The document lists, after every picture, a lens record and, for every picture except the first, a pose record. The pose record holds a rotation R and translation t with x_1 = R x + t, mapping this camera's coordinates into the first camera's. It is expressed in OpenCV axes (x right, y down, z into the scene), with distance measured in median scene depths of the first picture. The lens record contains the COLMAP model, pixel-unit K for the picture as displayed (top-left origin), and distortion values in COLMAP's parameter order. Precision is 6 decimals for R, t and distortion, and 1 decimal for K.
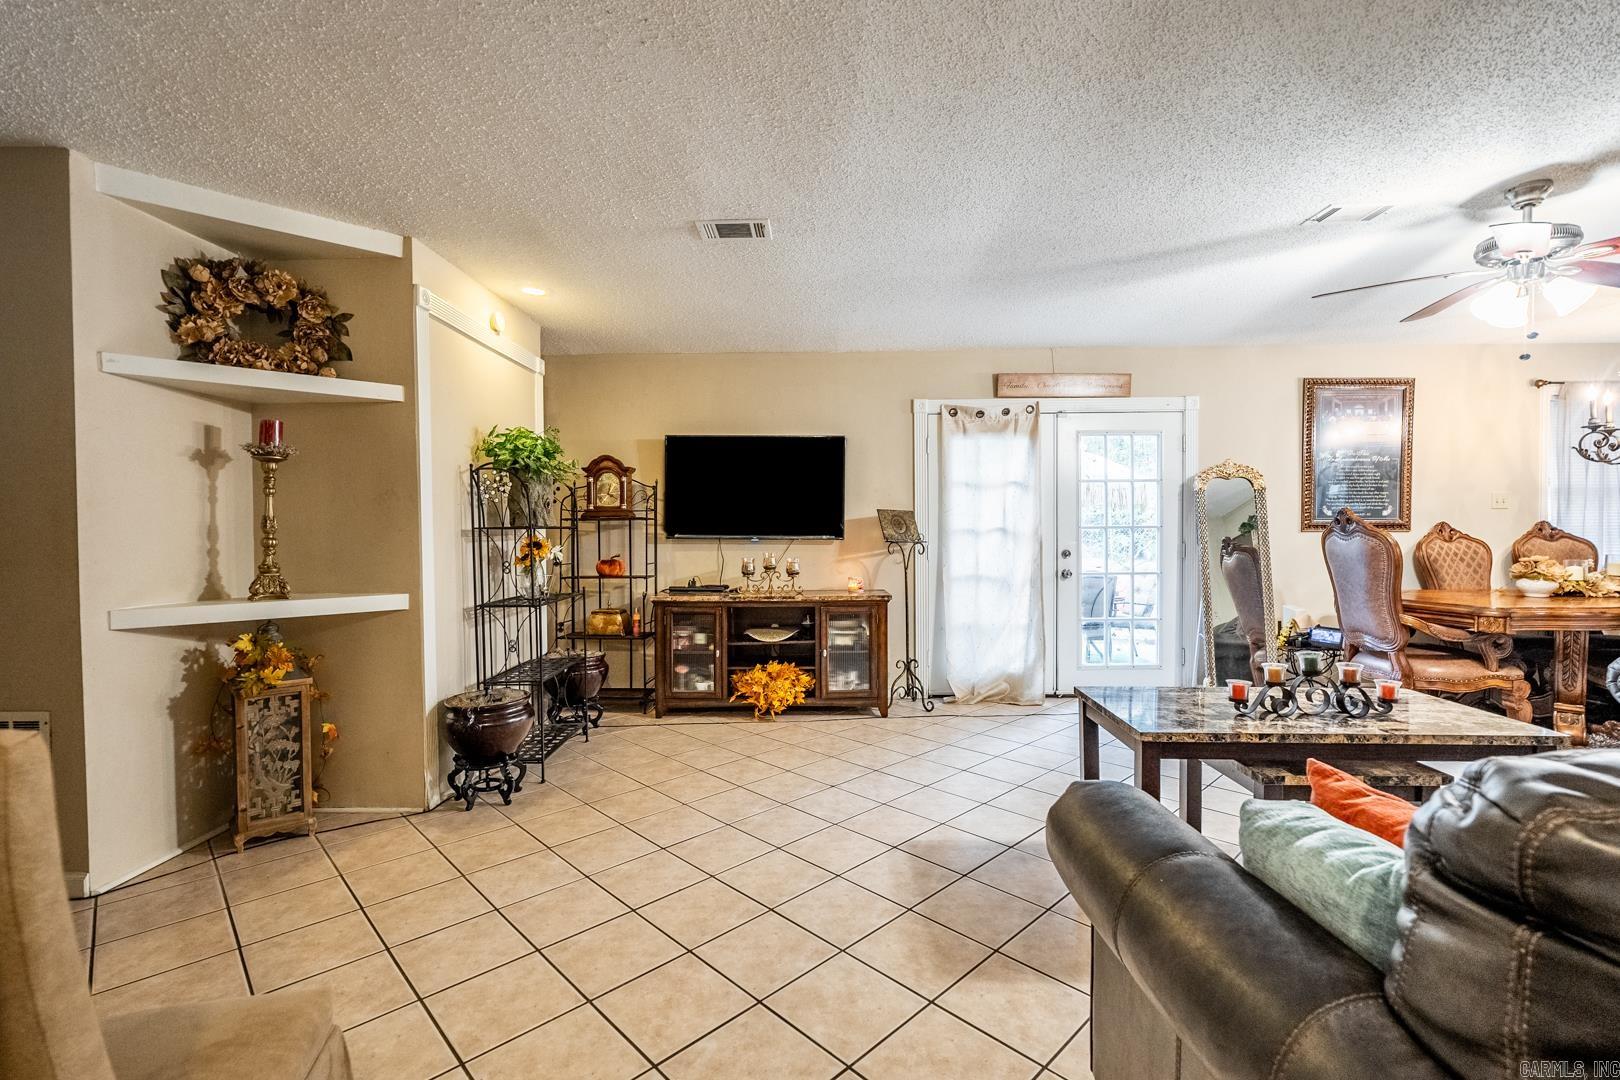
lens RADIAL K [[710.5, 0, 808.4], [0, 710.5, 540.9], [0, 0, 1]] dist [0.000442, 0.000266]
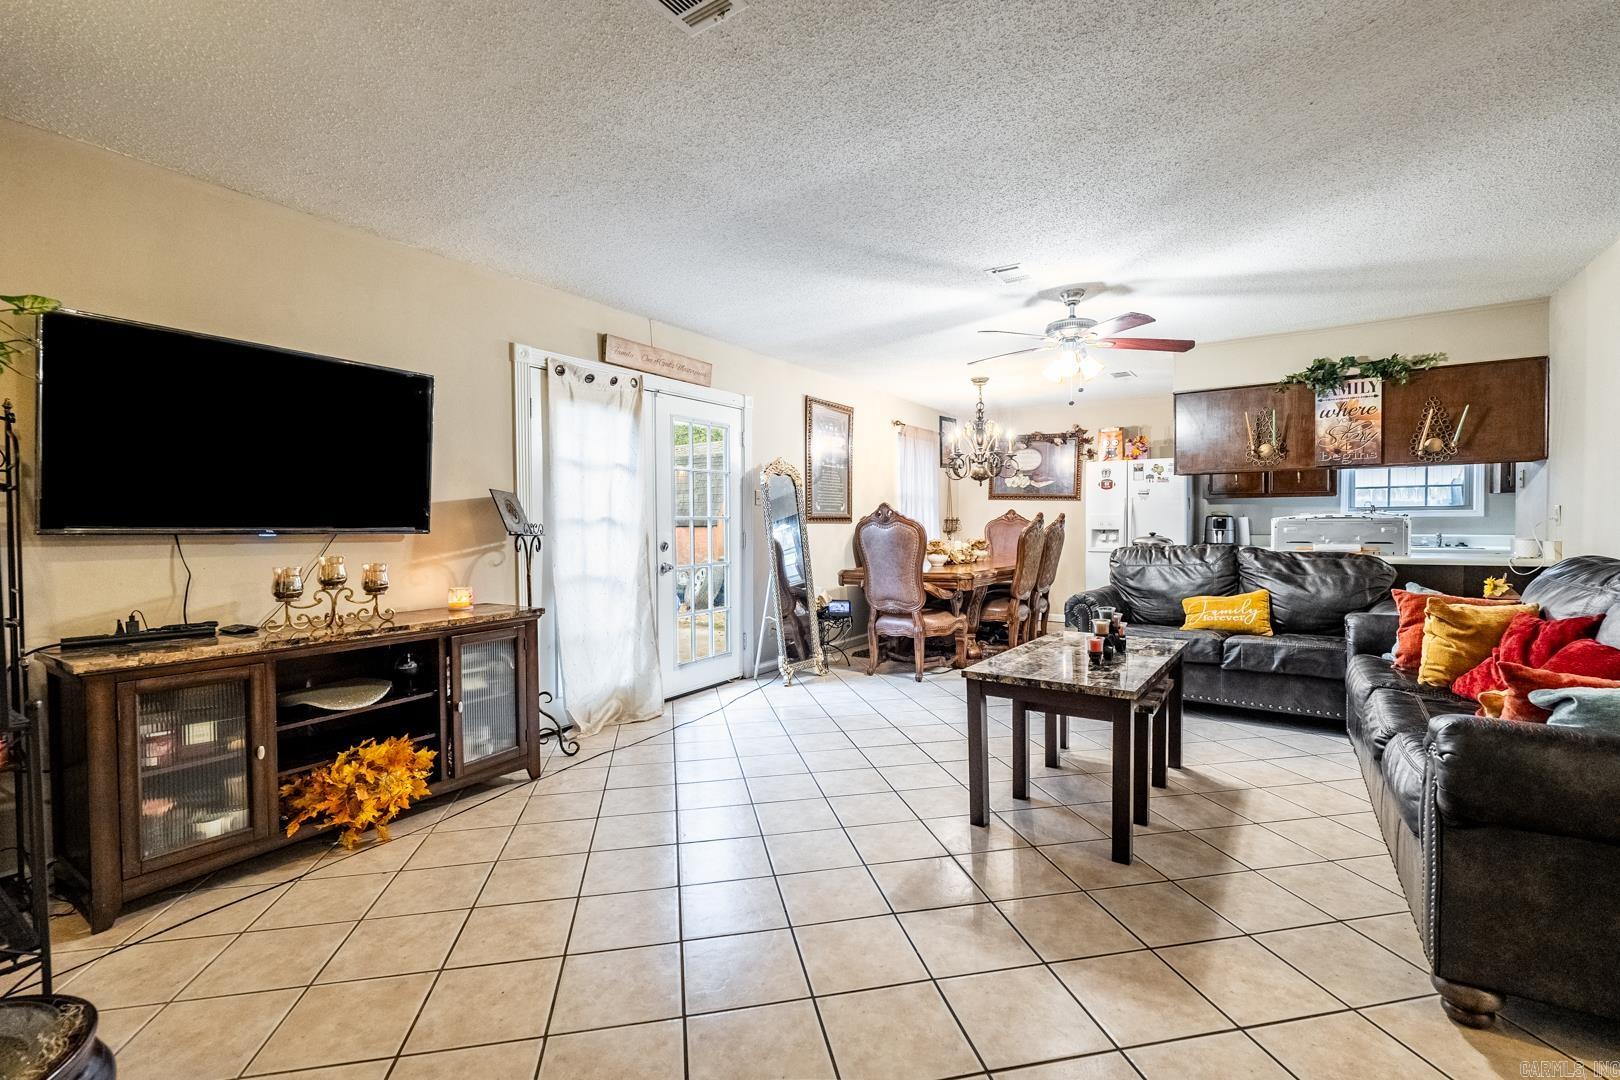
lens RADIAL K [[710.5, 0, 807.7], [0, 710.5, 539.8], [0, 0, 1]] dist [0.000442, 0.000266]
pose [[0.547874, -0.017024, 0.836388, -0.326893], [0.018344, 0.999797, 0.008335, 0.005572], [-0.836360, 0.010776, 0.548075, 0.362204]]
